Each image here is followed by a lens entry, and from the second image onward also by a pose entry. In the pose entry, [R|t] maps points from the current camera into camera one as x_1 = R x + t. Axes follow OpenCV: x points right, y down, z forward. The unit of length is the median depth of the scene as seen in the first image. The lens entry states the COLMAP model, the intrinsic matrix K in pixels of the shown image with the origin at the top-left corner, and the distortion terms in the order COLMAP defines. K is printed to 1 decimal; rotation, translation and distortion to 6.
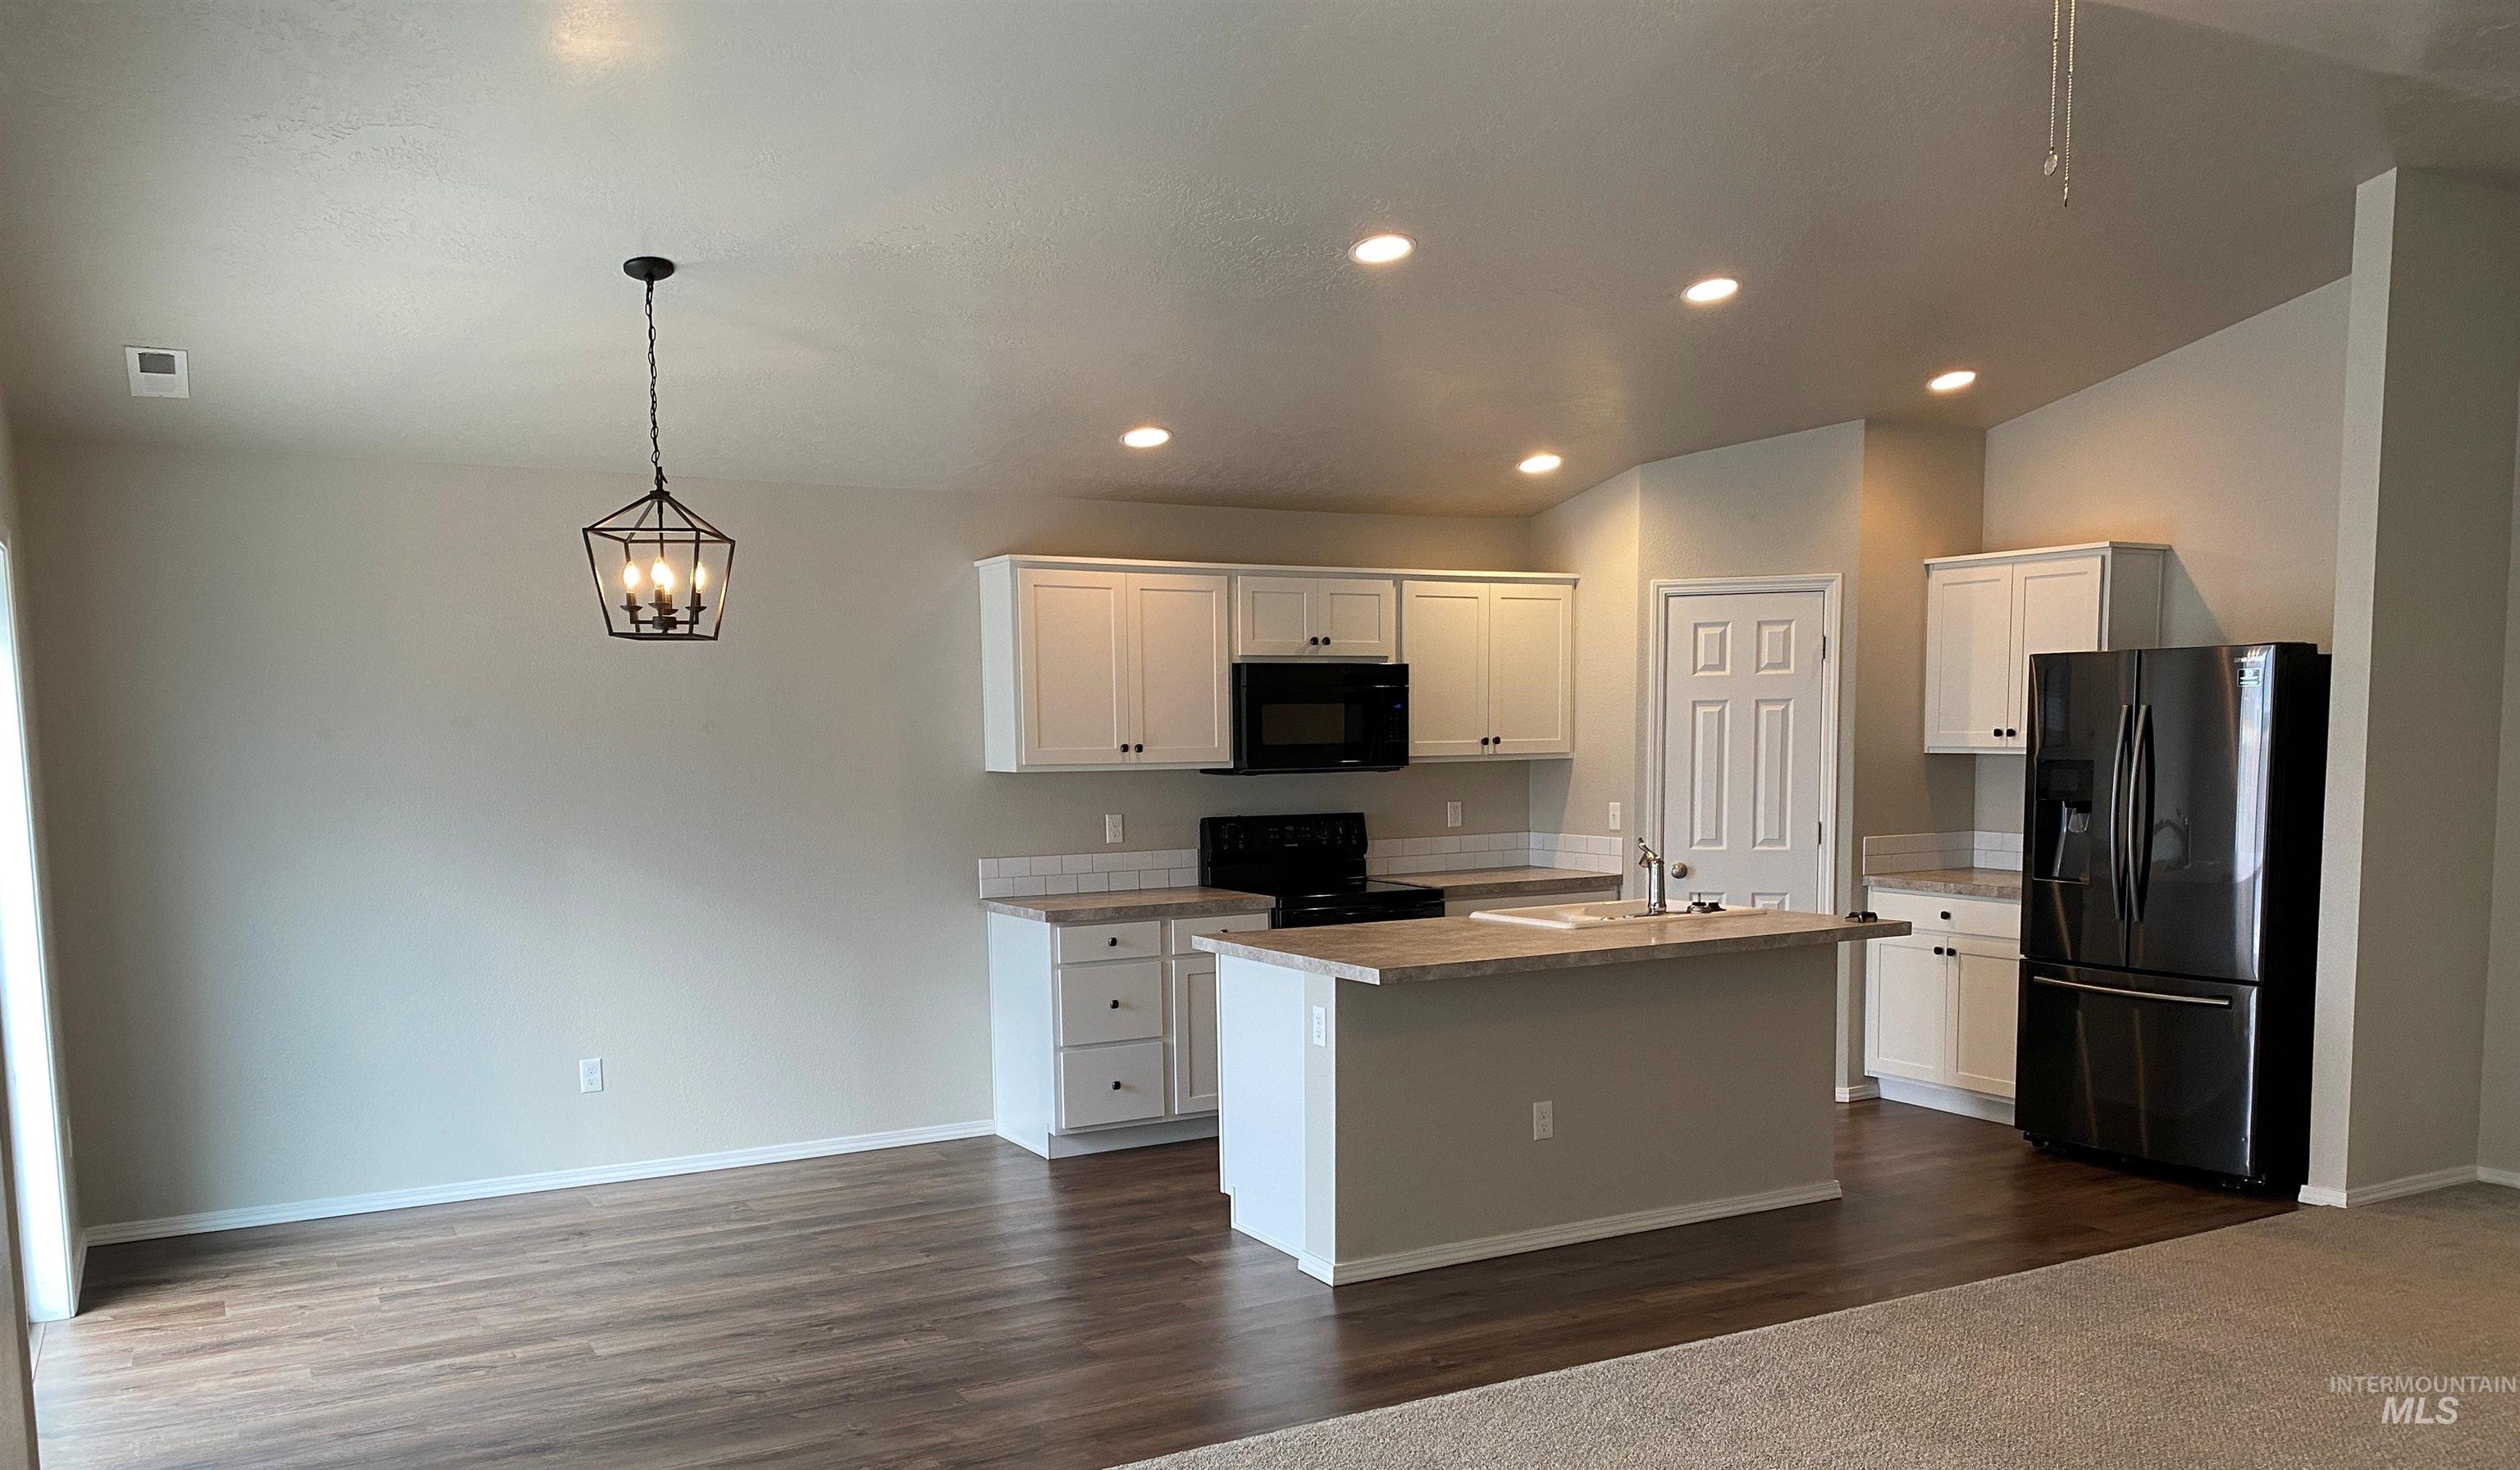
lens RADIAL K [[1925.2, 0, 1213.6], [0, 1925.2, 951.9], [0, 0, 1]] dist [0.046498, -0.016193]
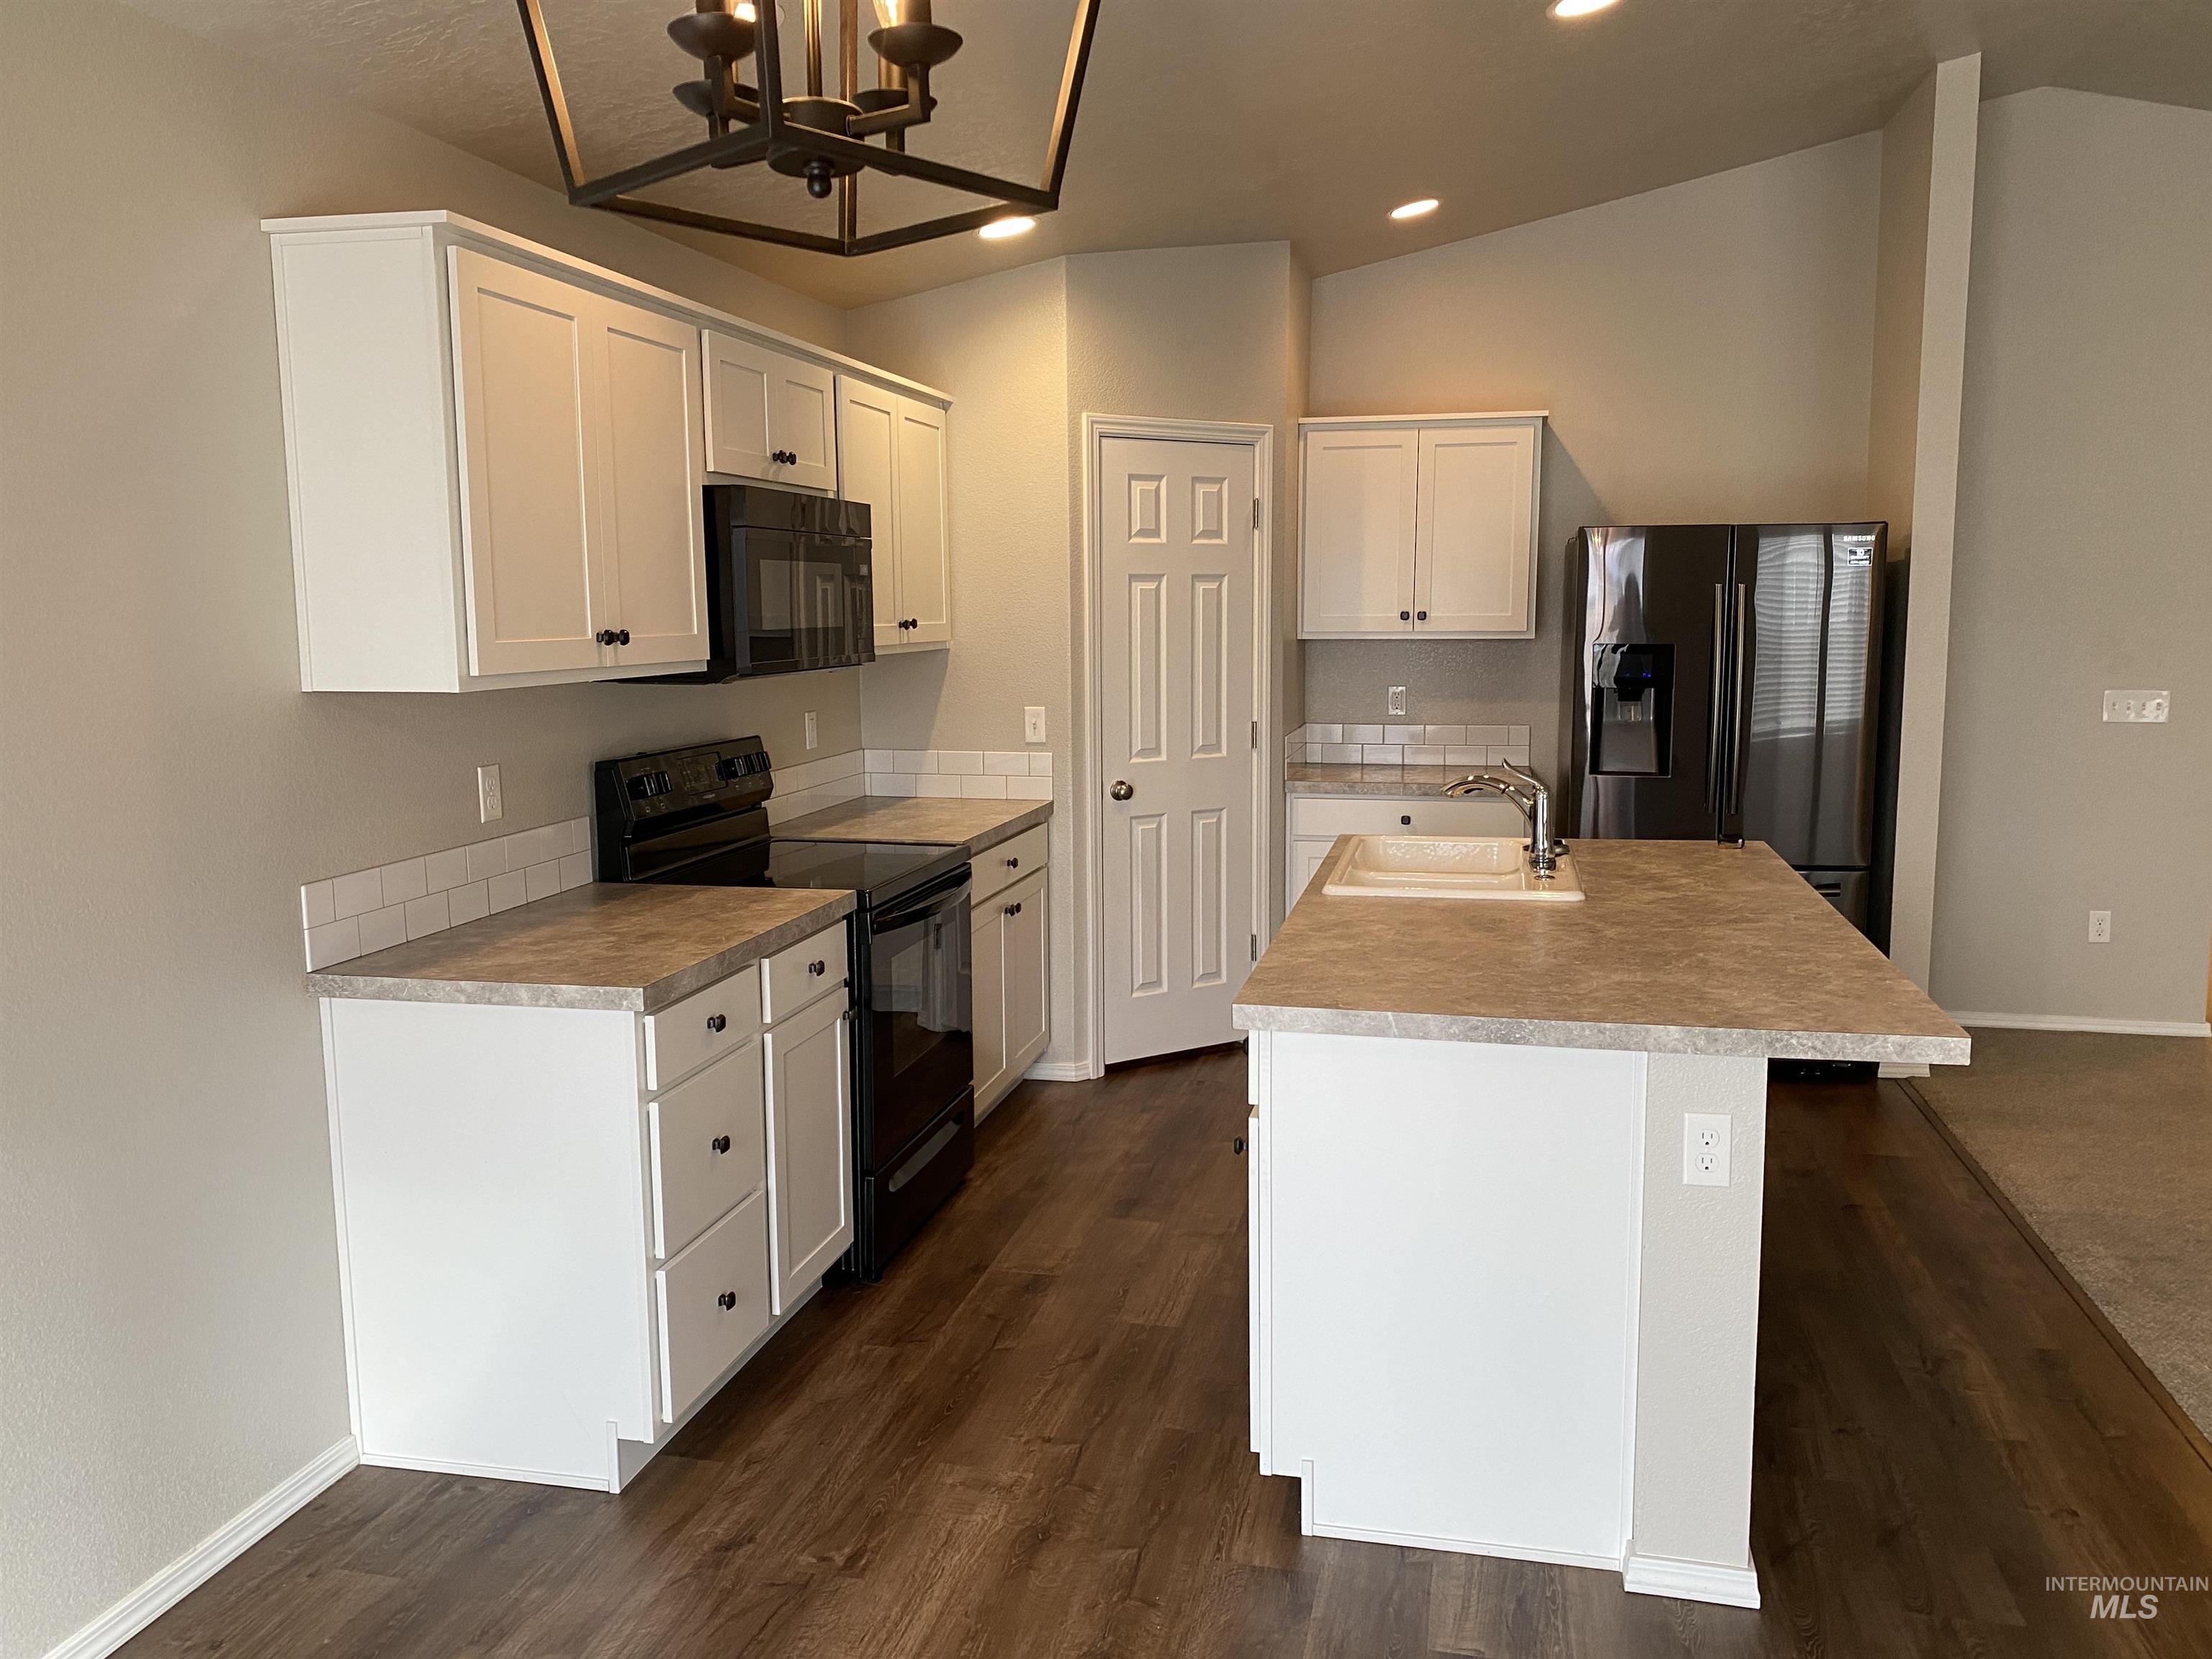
lens RADIAL K [[1677.2, 0, 1116.8], [0, 1677.2, 838.0], [0, 0, 1]] dist [0.054105, -0.058021]
pose [[0.652834, -0.096513, 0.751327, -0.284810], [0.084887, 0.994924, 0.054046, -0.062592], [-0.752730, 0.028495, 0.657713, 0.577889]]
